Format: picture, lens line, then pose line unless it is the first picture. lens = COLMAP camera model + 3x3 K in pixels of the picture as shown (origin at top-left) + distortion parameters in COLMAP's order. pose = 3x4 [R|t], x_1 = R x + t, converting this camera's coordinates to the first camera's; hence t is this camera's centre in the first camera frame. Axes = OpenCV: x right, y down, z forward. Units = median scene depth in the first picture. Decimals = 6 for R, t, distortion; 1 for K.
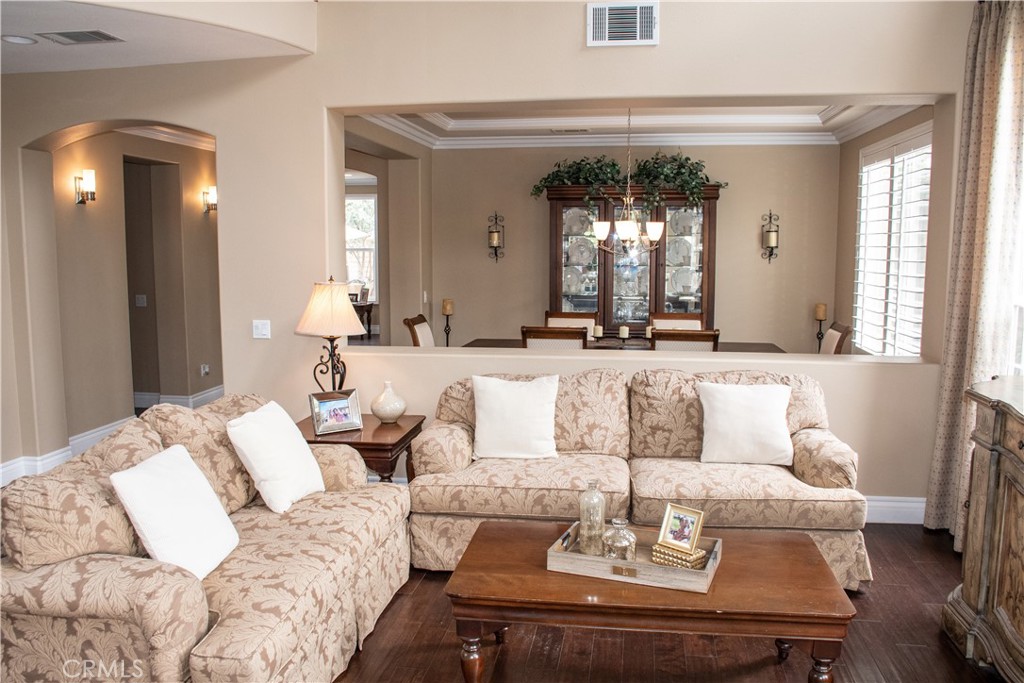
lens RADIAL K [[804.1, 0, 498.4], [0, 804.1, 343.7], [0, 0, 1]] dist [-0.146538, 0.116321]
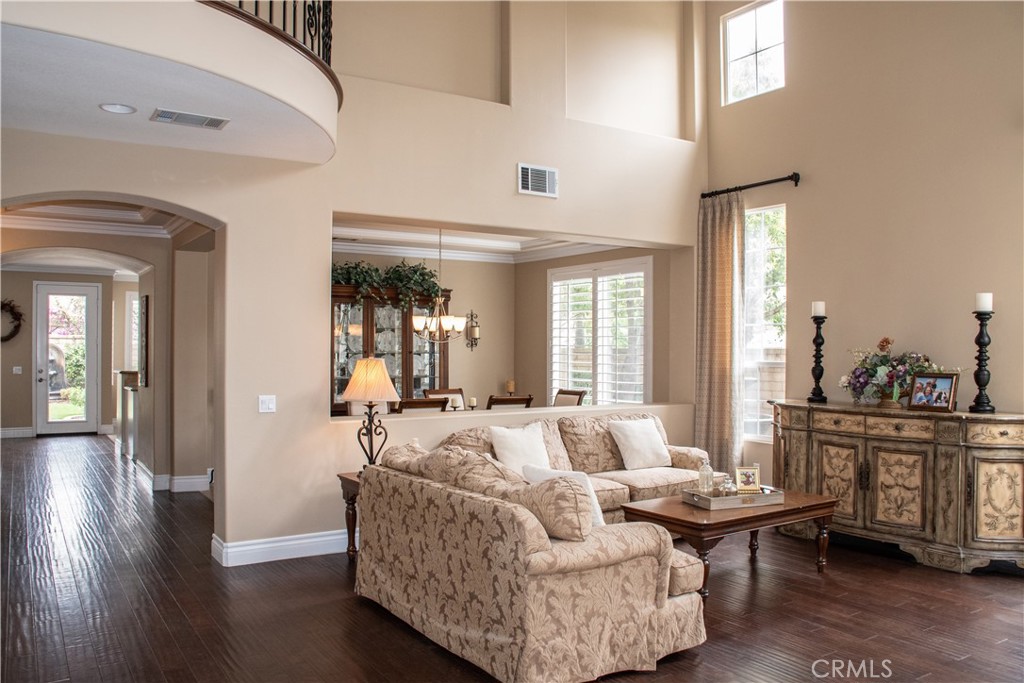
lens RADIAL K [[804.1, 0, 498.4], [0, 804.1, 343.7], [0, 0, 1]] dist [-0.146538, 0.116321]
pose [[0.747419, 0.008811, 0.664294, -0.899495], [0.075862, 0.992240, -0.098515, 0.035410], [-0.660007, 0.124027, 0.740951, -0.017152]]
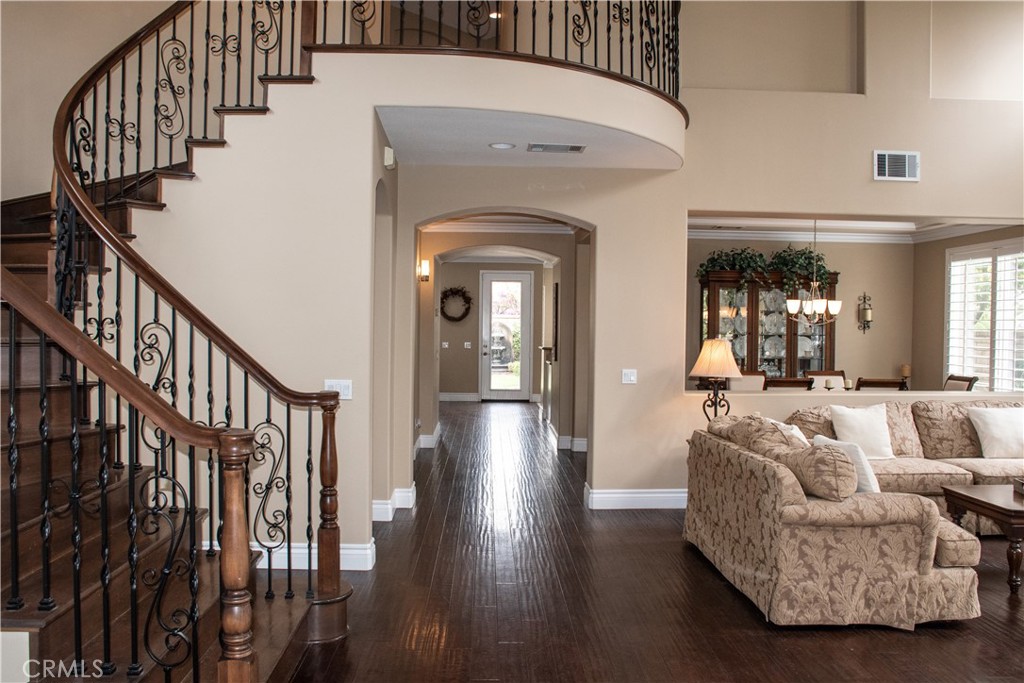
lens RADIAL K [[820.1, 0, 509.2], [0, 820.1, 342.2], [0, 0, 1]] dist [-0.145222, 0.133923]
pose [[0.980806, 0.009473, 0.194756, -0.858710], [0.010020, 0.995051, -0.098862, 0.063537], [-0.194729, 0.098916, 0.975857, -0.289105]]
